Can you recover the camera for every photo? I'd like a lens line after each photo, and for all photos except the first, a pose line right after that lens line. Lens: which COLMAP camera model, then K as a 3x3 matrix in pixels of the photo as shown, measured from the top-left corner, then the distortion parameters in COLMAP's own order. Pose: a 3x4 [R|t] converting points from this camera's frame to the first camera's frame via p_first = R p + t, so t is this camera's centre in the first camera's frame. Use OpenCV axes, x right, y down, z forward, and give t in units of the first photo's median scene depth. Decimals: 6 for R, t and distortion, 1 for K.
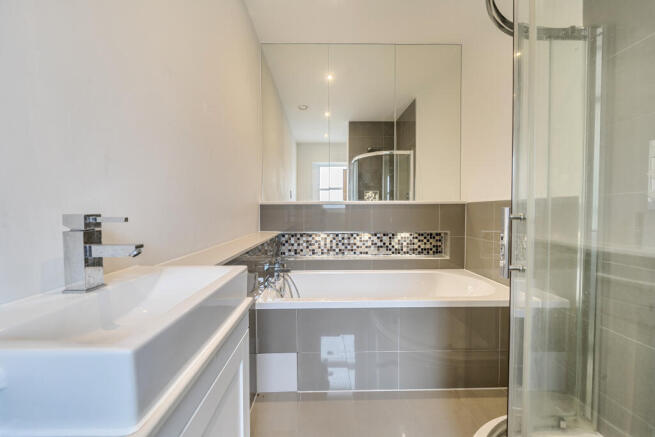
lens RADIAL K [[255.3, 0, 327.5], [0, 255.3, 218.5], [0, 0, 1]] dist [-0.001449, -0.000121]
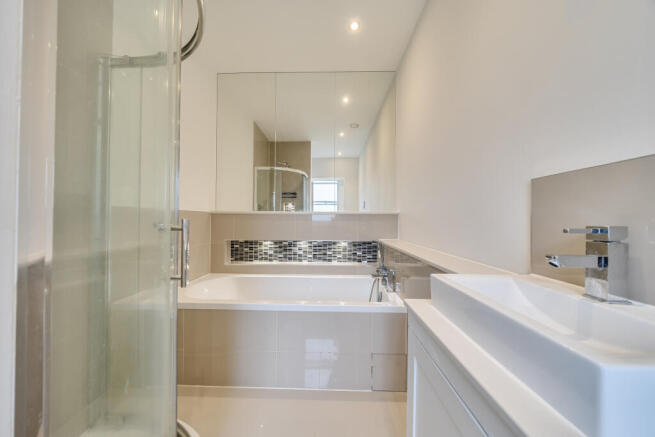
lens RADIAL K [[232.6, 0, 327.5], [0, 232.6, 218.5], [0, 0, 1]] dist [0.000386, -0.000019]
pose [[0.999200, 0.012647, -0.037936, 0.282516], [-0.014200, 0.999060, -0.040949, -0.001401], [0.037382, 0.041455, 0.998441, 0.005658]]
